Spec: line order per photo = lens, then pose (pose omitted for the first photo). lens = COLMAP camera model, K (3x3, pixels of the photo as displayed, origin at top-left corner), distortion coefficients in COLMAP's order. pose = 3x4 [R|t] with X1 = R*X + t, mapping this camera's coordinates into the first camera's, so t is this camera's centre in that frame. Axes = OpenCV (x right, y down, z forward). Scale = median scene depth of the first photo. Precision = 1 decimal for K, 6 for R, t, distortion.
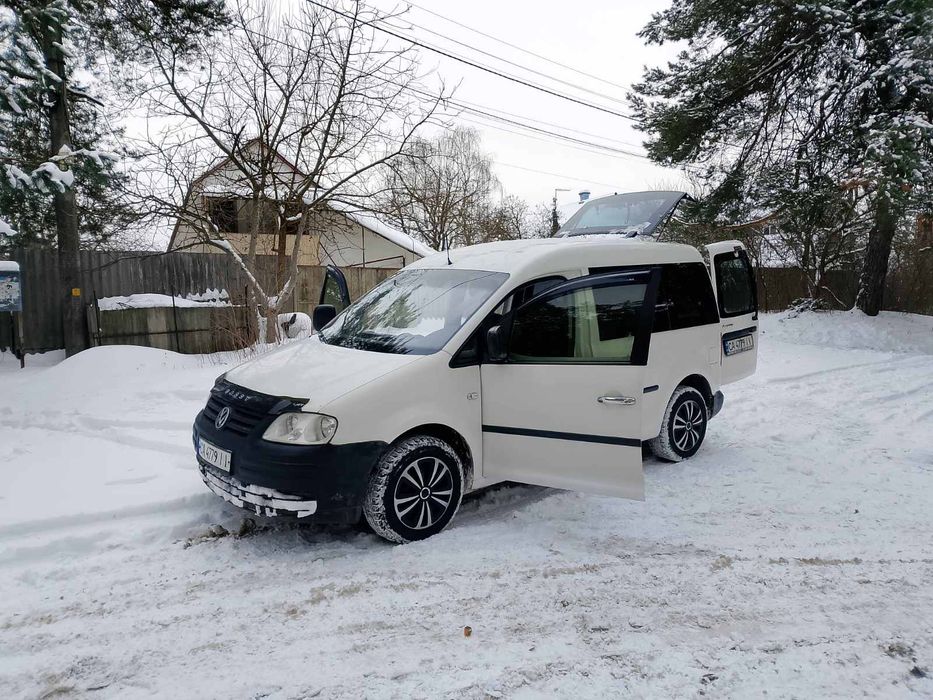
lens RADIAL K [[701.2, 0, 466.5], [0, 701.2, 350.0], [0, 0, 1]] dist [0.046988, -0.060282]
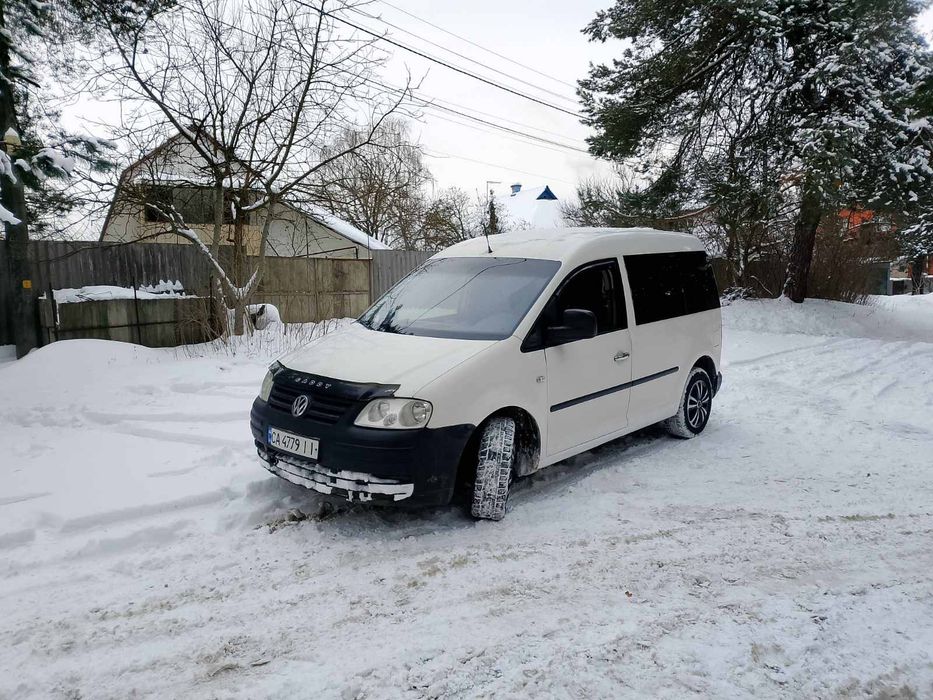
lens RADIAL K [[701.2, 0, 466.5], [0, 701.2, 350.0], [0, 0, 1]] dist [0.046988, -0.060282]
pose [[0.993194, -0.016433, 0.115306, -0.102142], [0.015156, 0.999814, 0.011942, 0.005124], [-0.115481, -0.010113, 0.993258, -0.013351]]
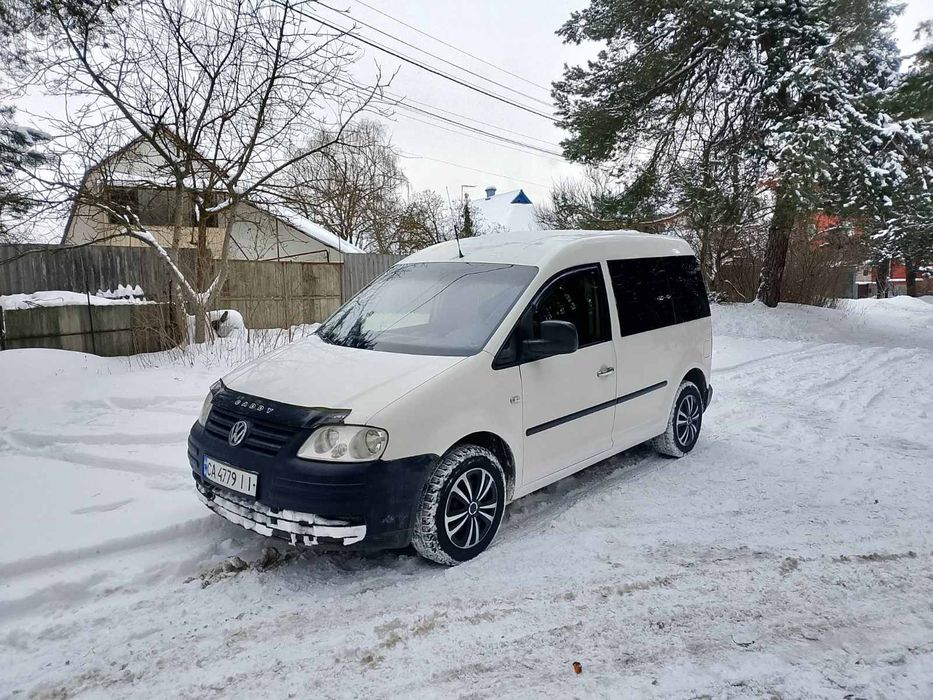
lens RADIAL K [[689.2, 0, 464.8], [0, 689.2, 351.8], [0, 0, 1]] dist [0.043564, -0.054767]
pose [[0.988881, -0.019159, 0.147471, -0.089382], [0.017507, 0.999769, 0.012489, -0.004504], [-0.147676, -0.009768, 0.988988, 0.054020]]
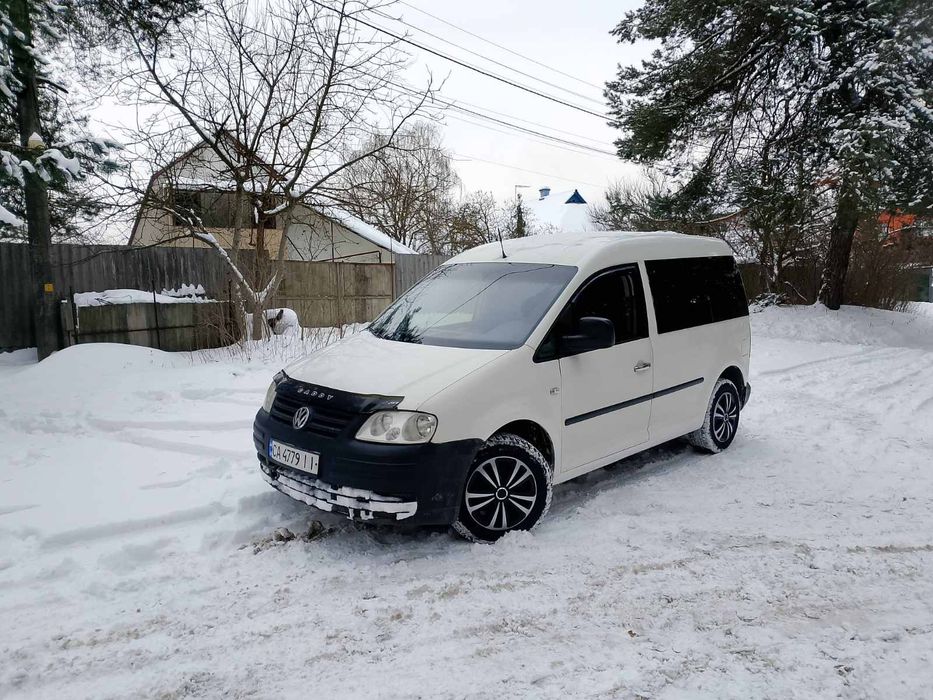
lens RADIAL K [[699.5, 0, 466.5], [0, 699.5, 350.0], [0, 0, 1]] dist [0.049462, -0.062551]
pose [[0.997351, -0.007668, 0.072333, -0.079158], [0.007259, 0.999956, 0.005910, 0.000745], [-0.072375, -0.005370, 0.997363, 0.013711]]
